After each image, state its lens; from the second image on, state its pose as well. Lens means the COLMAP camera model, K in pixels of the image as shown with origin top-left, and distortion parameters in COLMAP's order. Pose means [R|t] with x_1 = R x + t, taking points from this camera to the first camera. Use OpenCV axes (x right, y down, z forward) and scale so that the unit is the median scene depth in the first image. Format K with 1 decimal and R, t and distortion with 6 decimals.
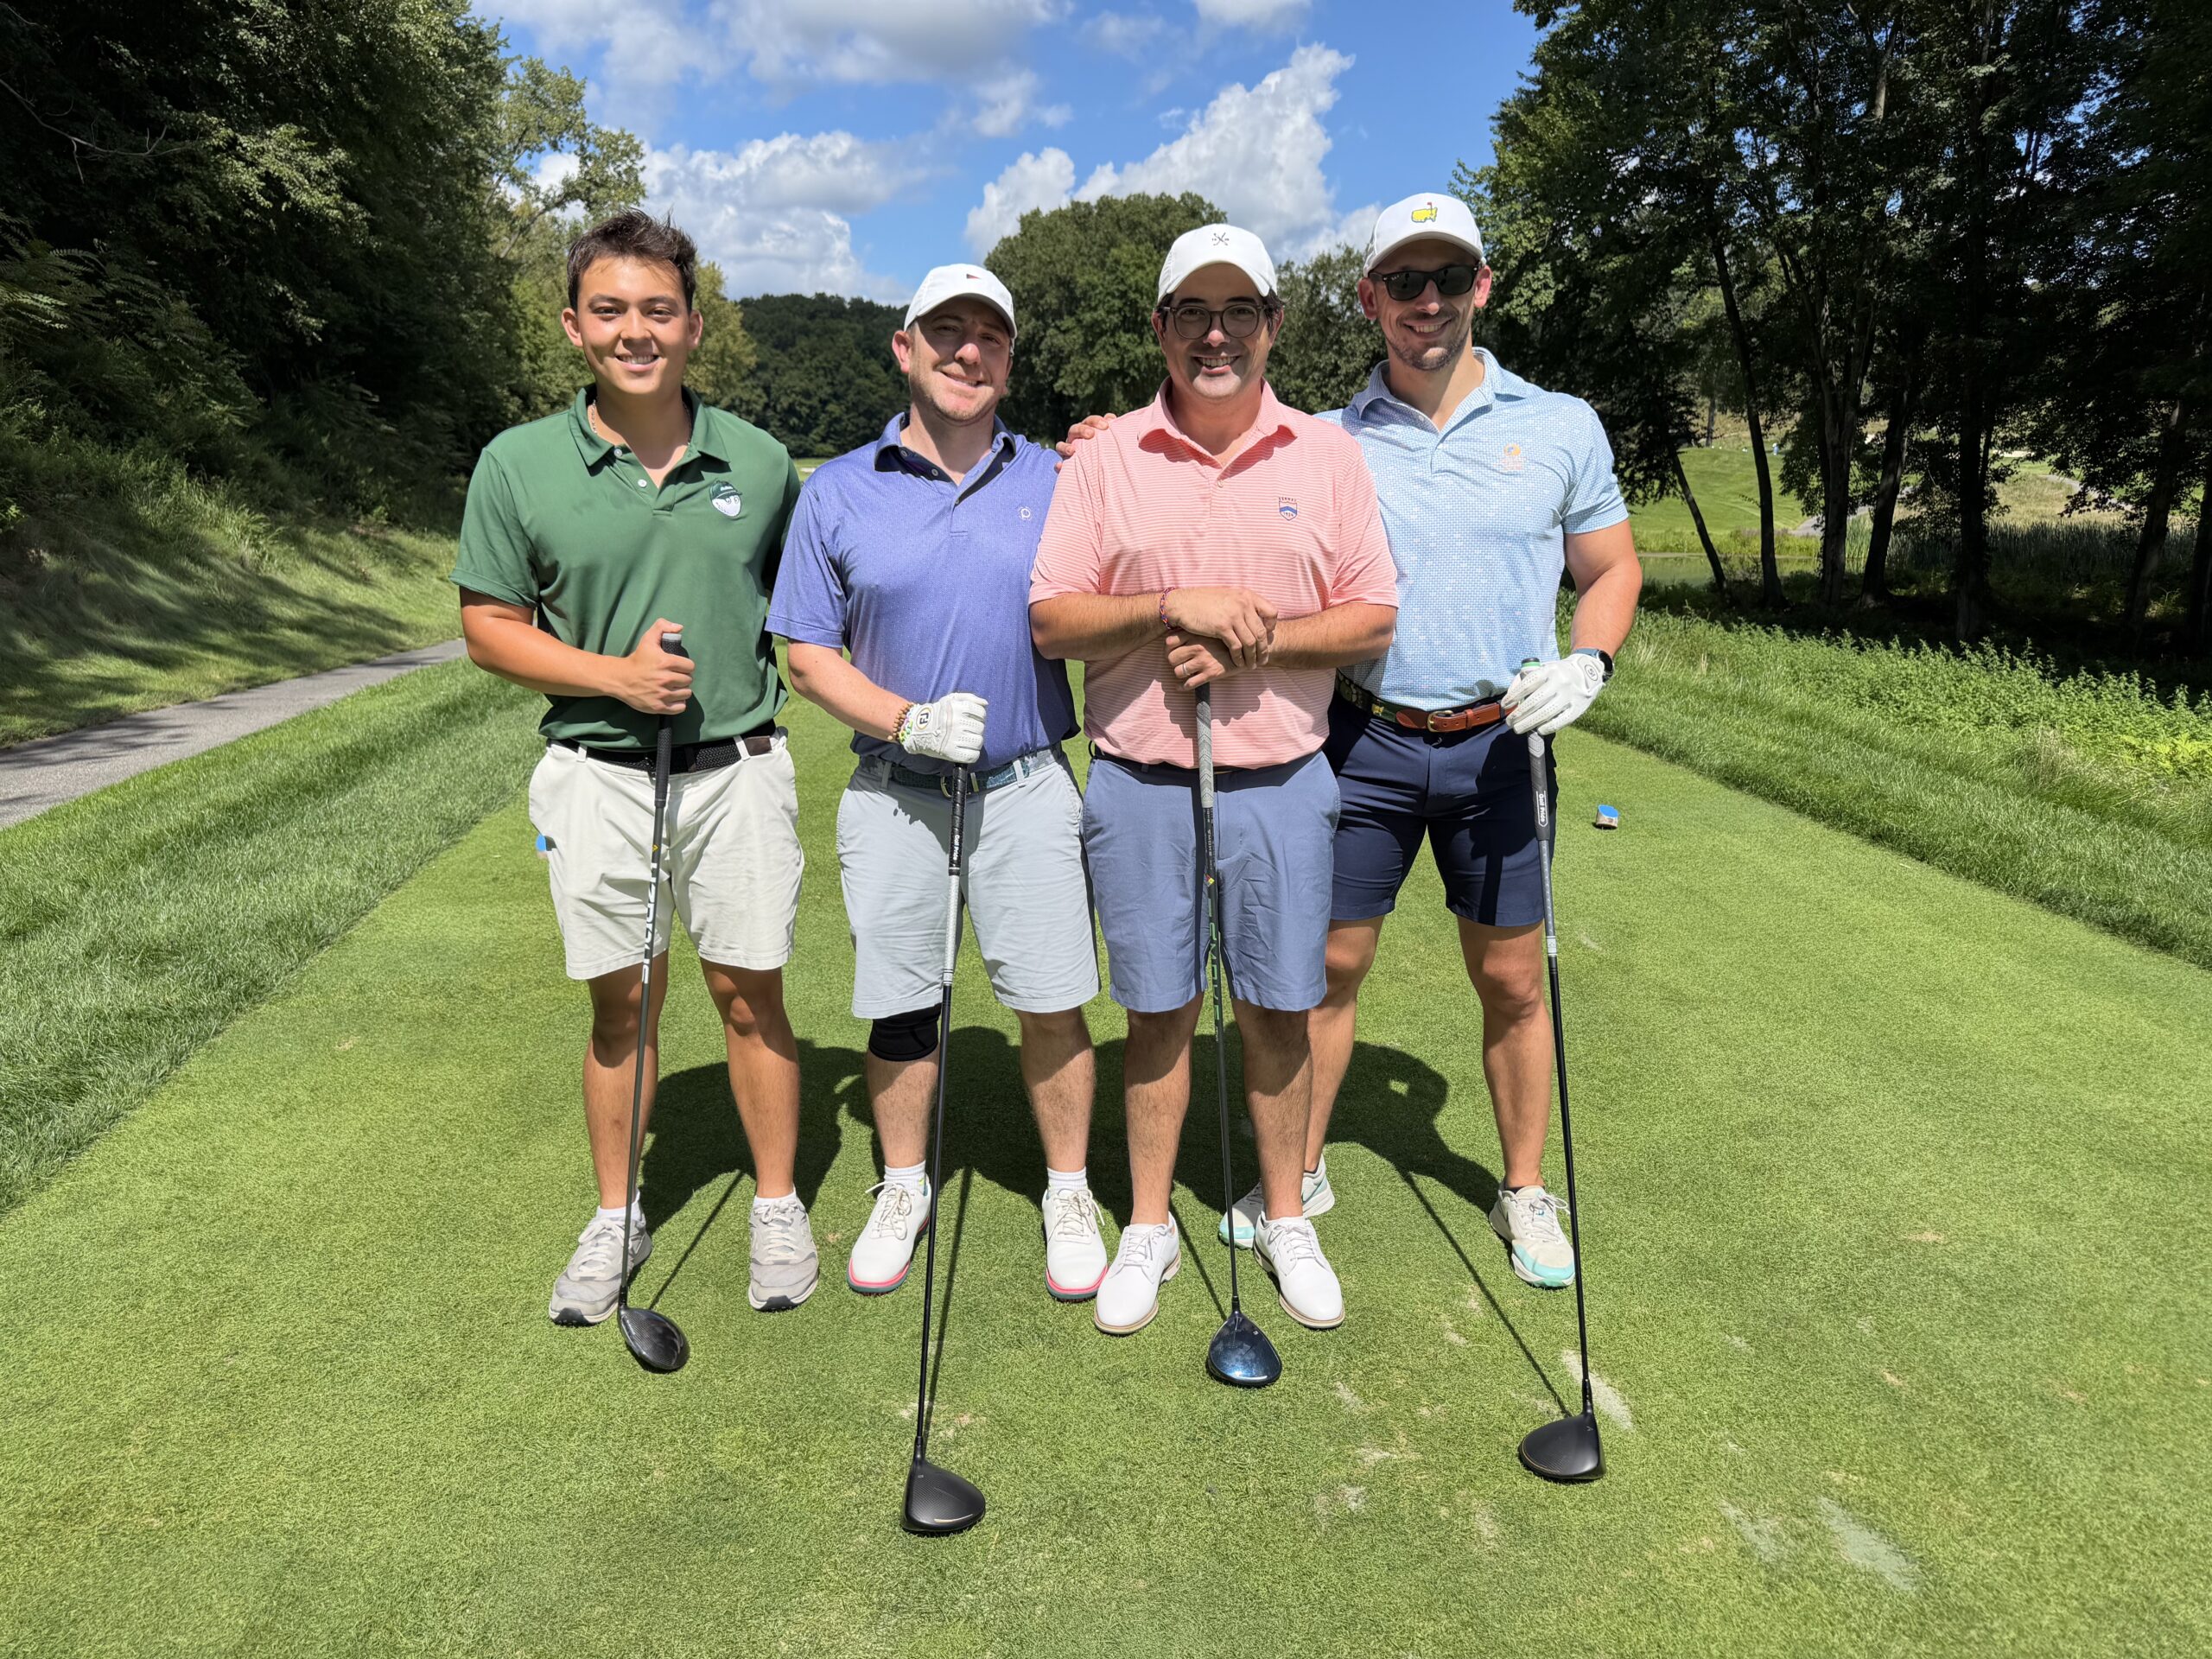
lens RADIAL K [[1589.5, 0, 1101.7], [0, 1589.5, 848.6], [0, 0, 1]] dist [0.009989, -0.019150]
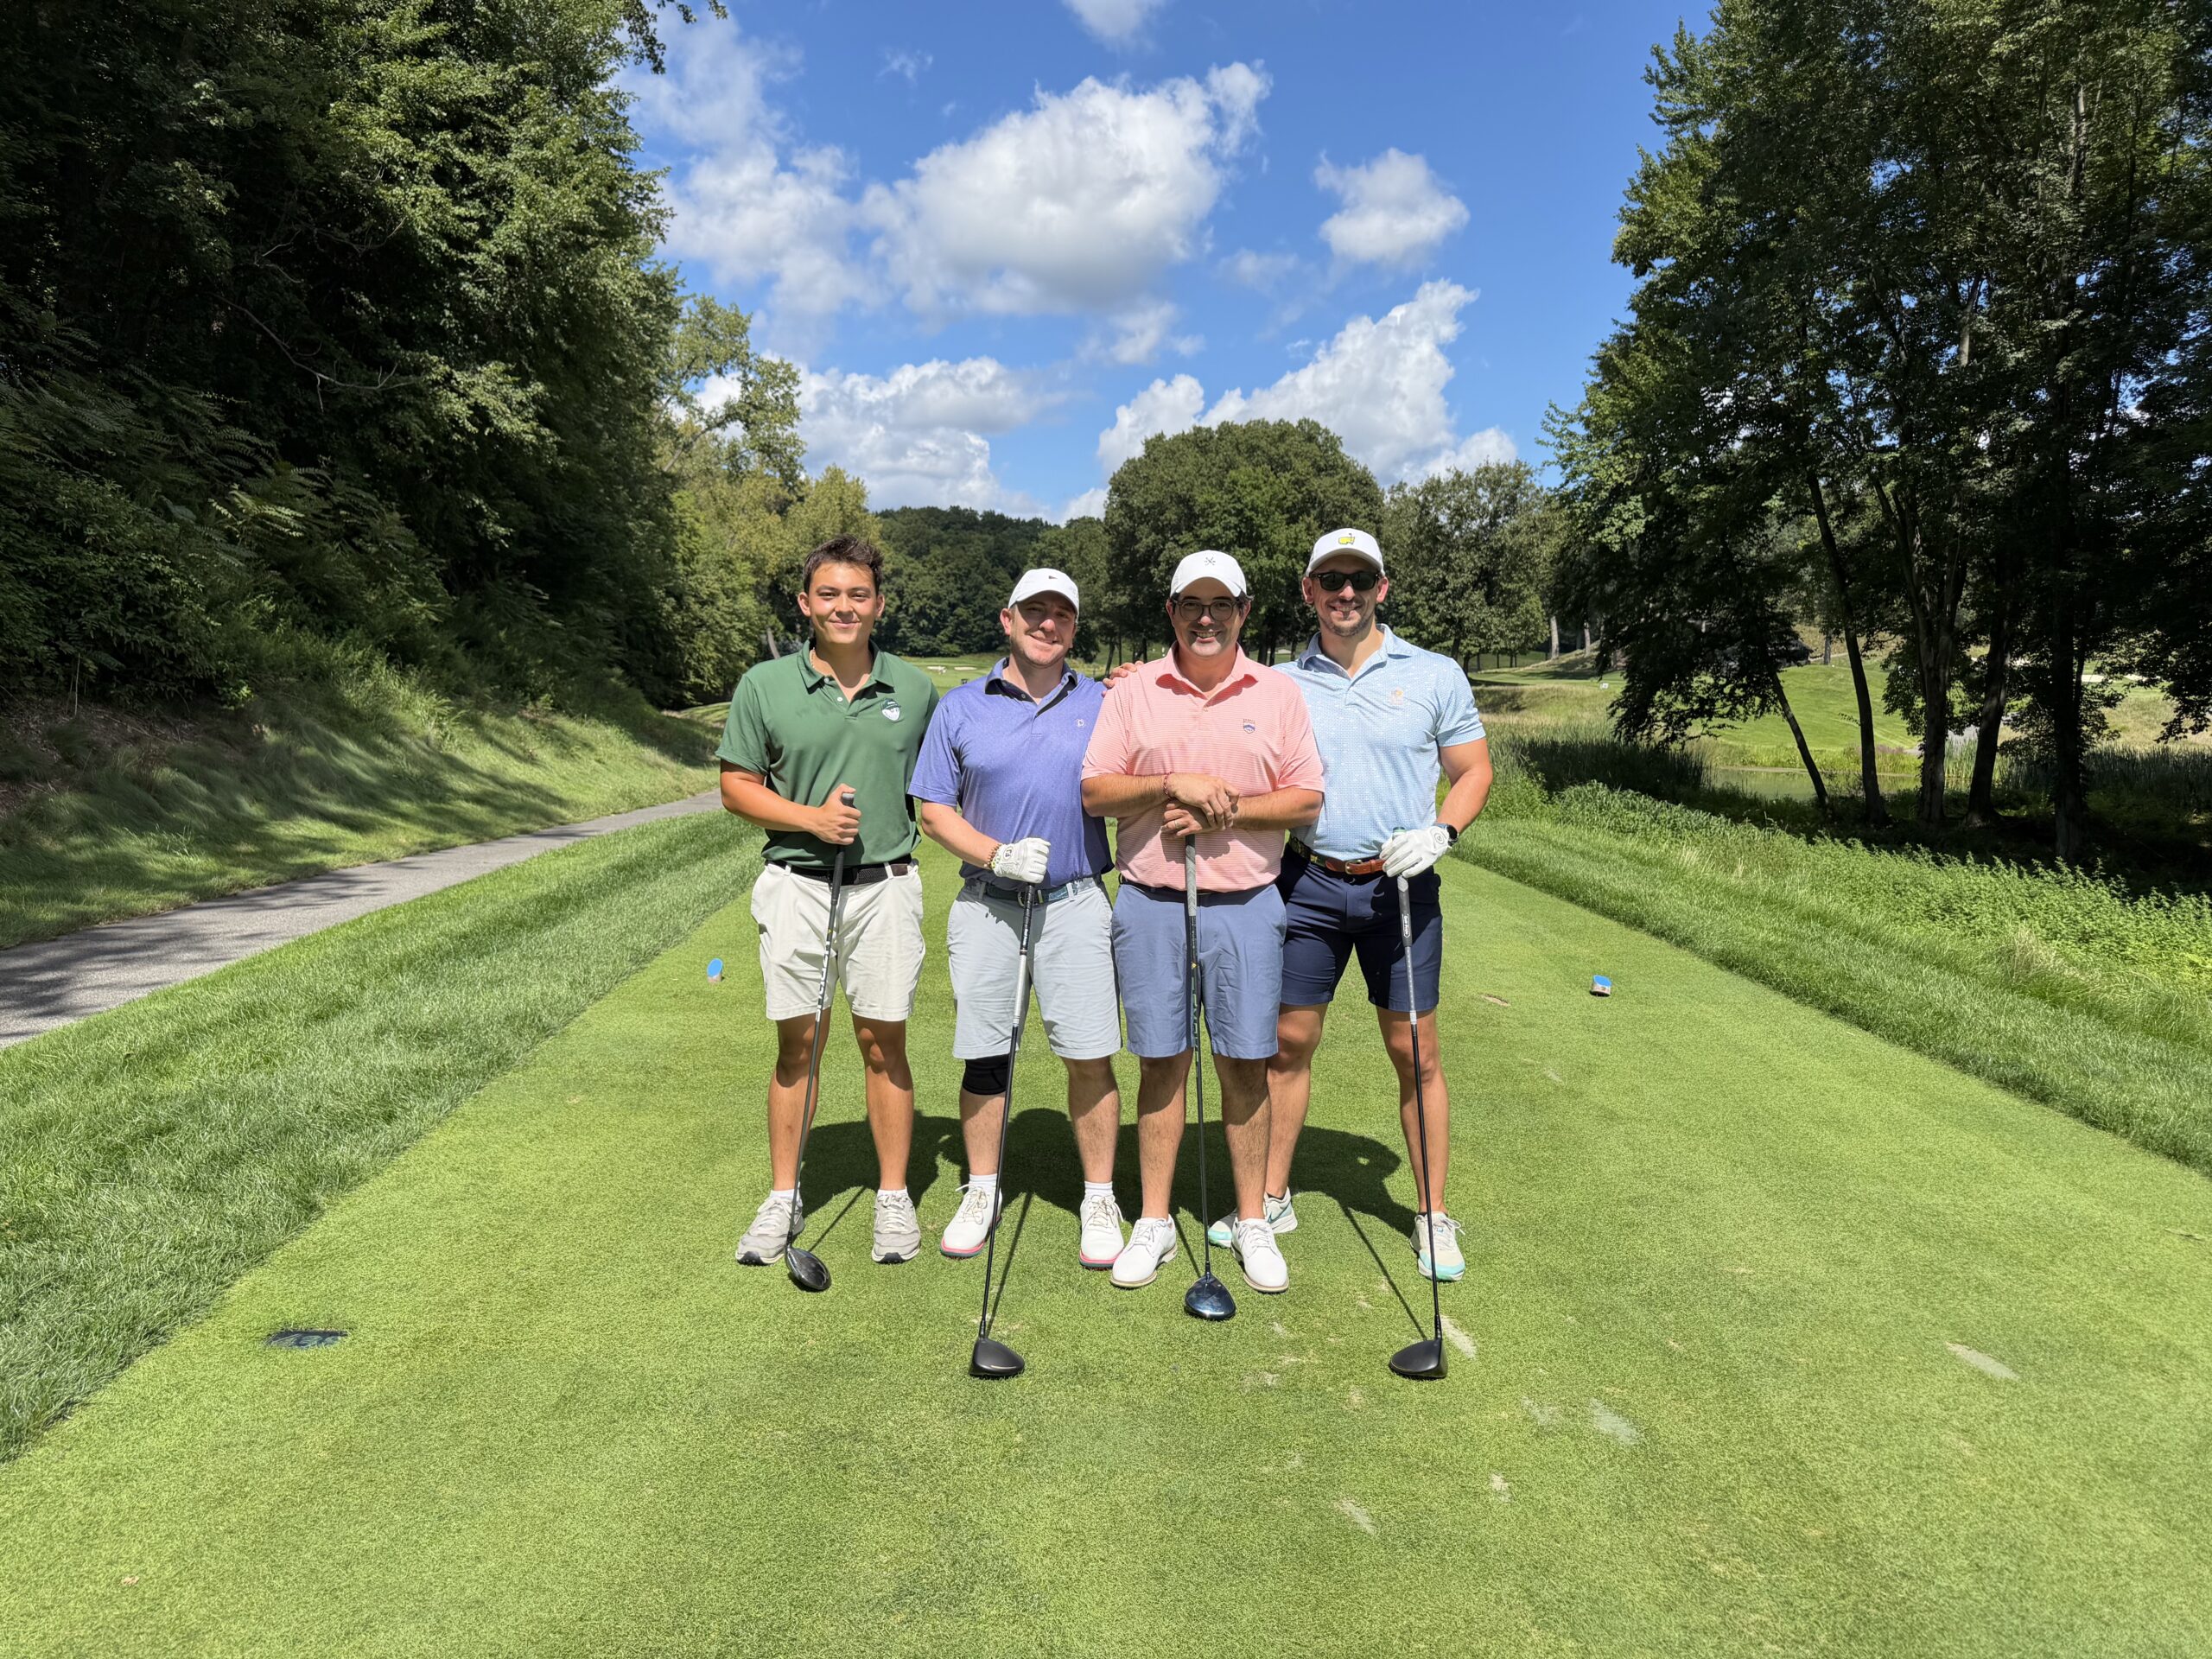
lens RADIAL K [[1589.5, 0, 1089.8], [0, 1589.5, 839.2], [0, 0, 1]] dist [0.009989, -0.019150]
pose [[0.996507, 0.030372, -0.077793, 0.042526], [-0.040126, 0.991081, -0.127076, 0.048748], [0.073239, 0.129753, 0.988838, -0.258166]]
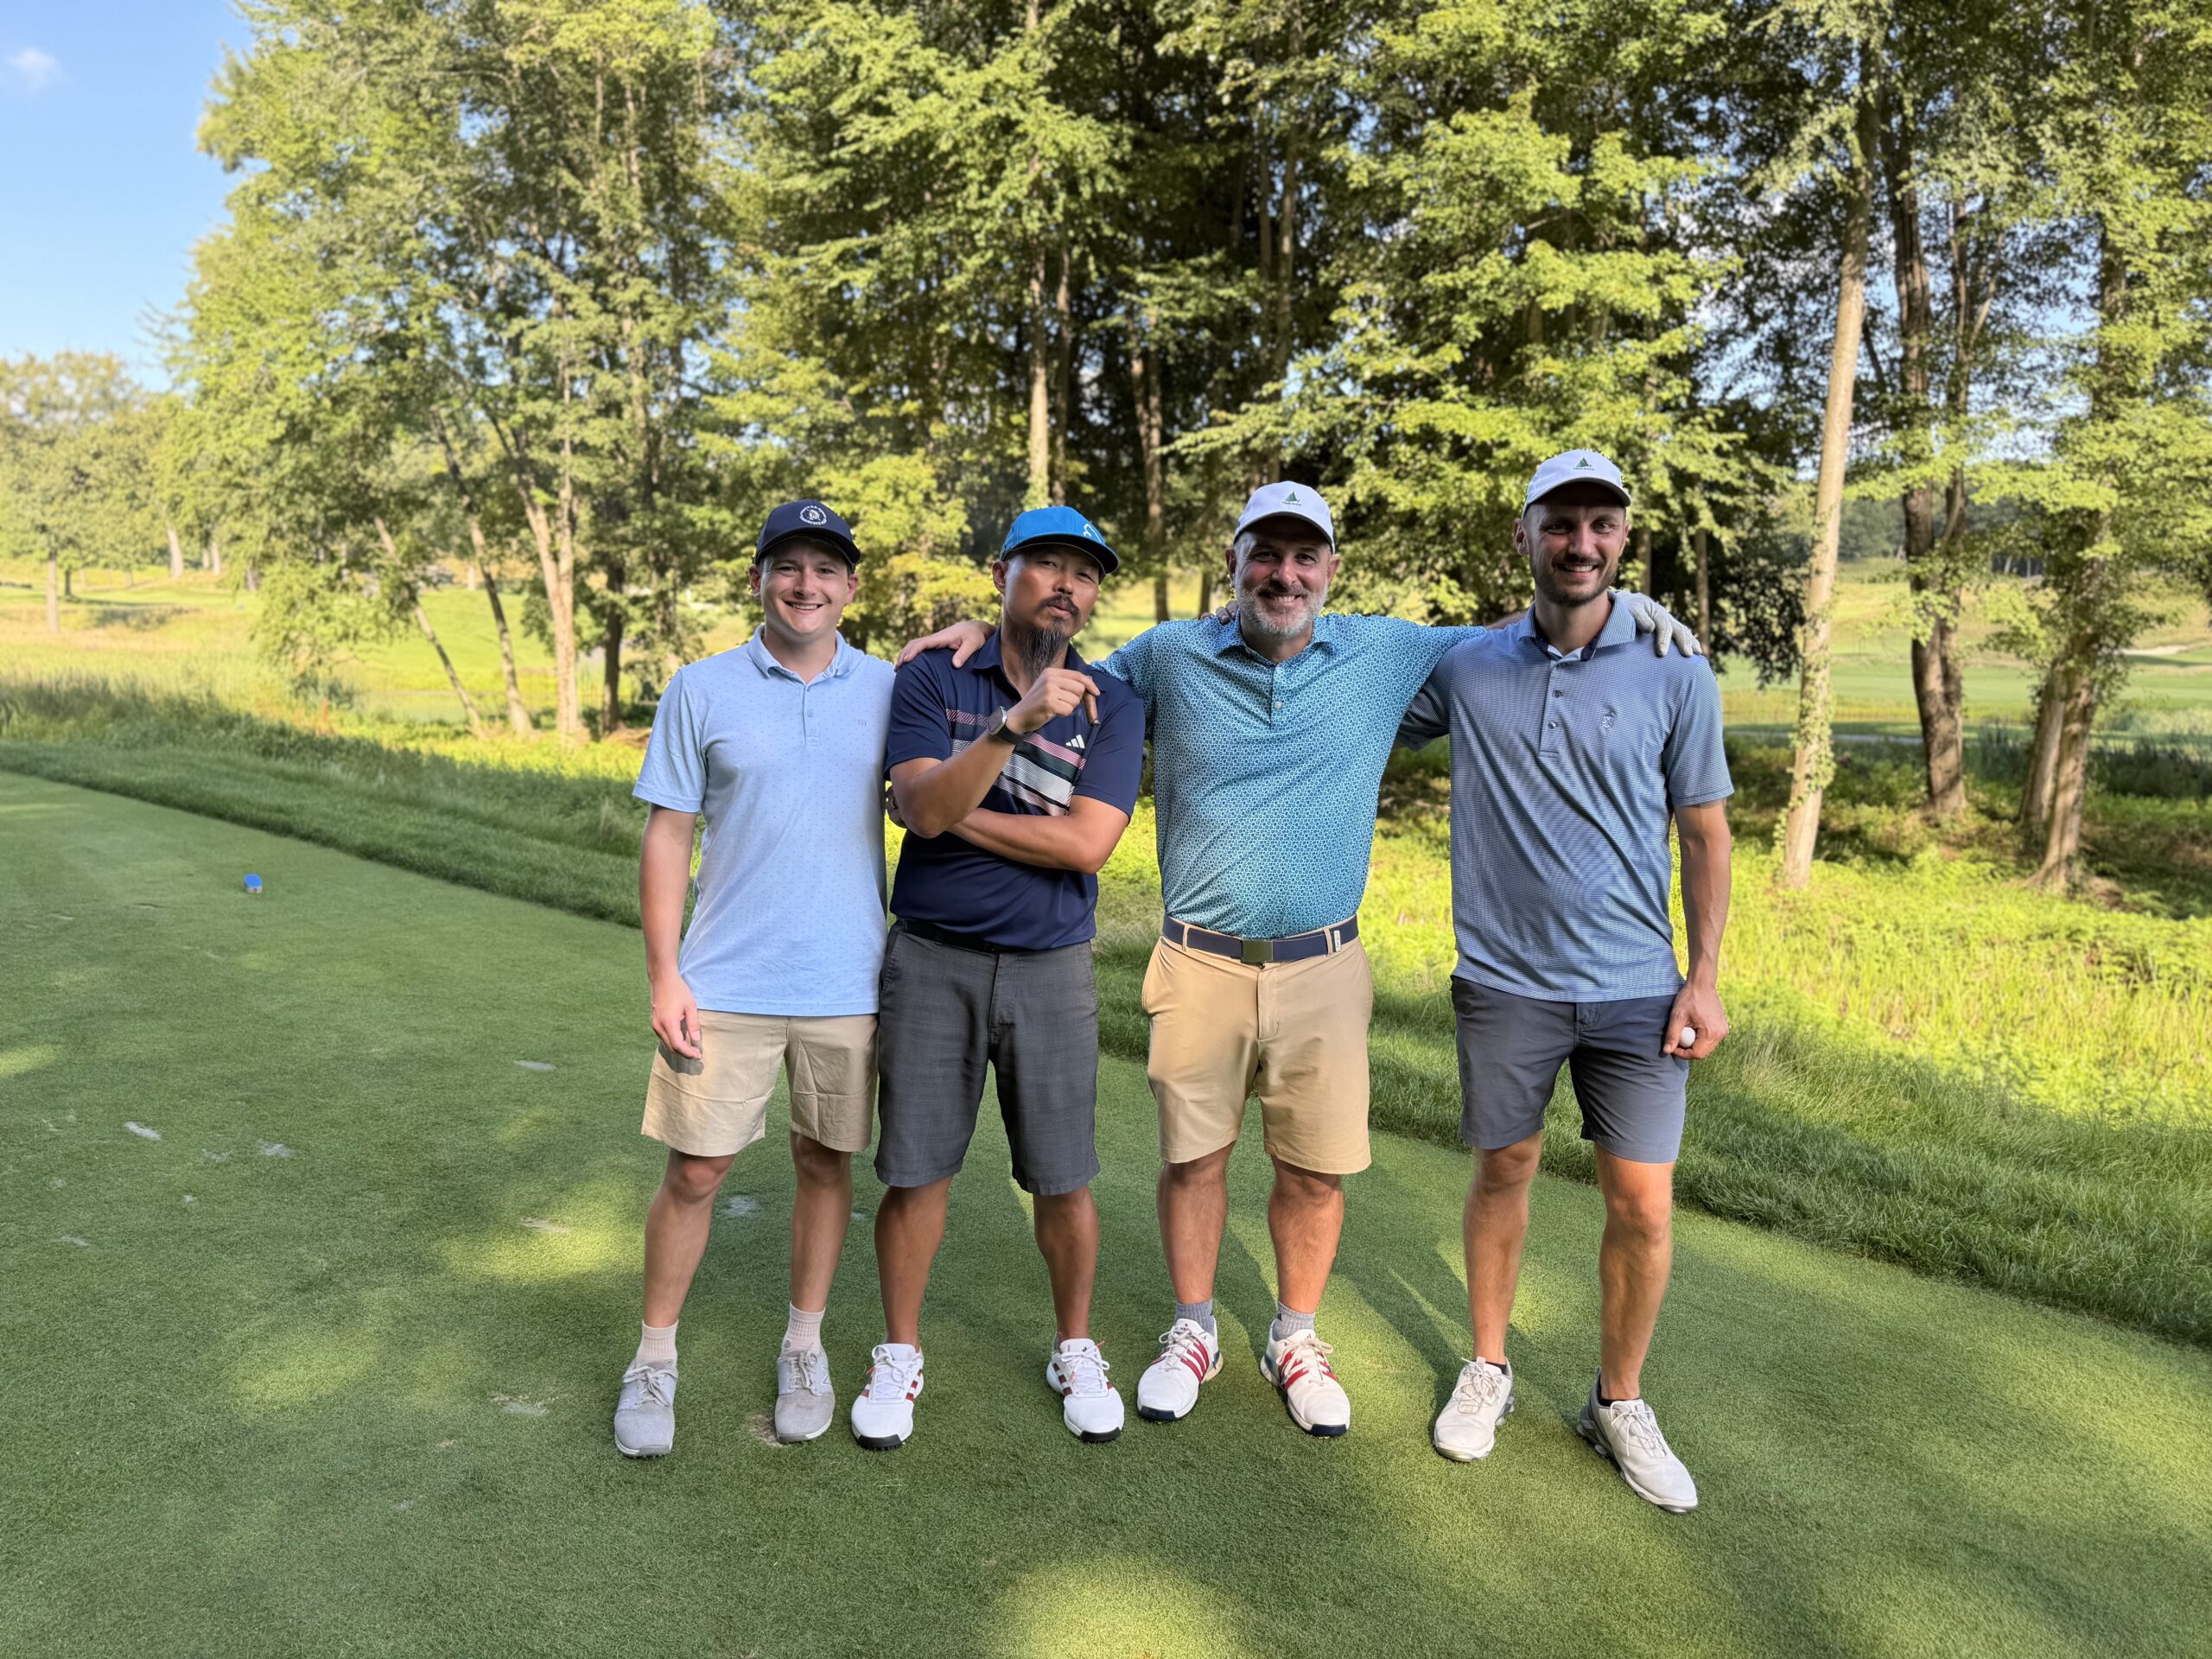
lens RADIAL K [[1589.5, 0, 1109.0], [0, 1589.5, 847.9], [0, 0, 1]] dist [0.009989, -0.019150]
pose [[0.747625, -0.065208, 0.660912, -0.025758], [0.121767, 0.991757, -0.039893, 0.119308], [-0.652863, 0.110302, 0.749402, -0.592138]]
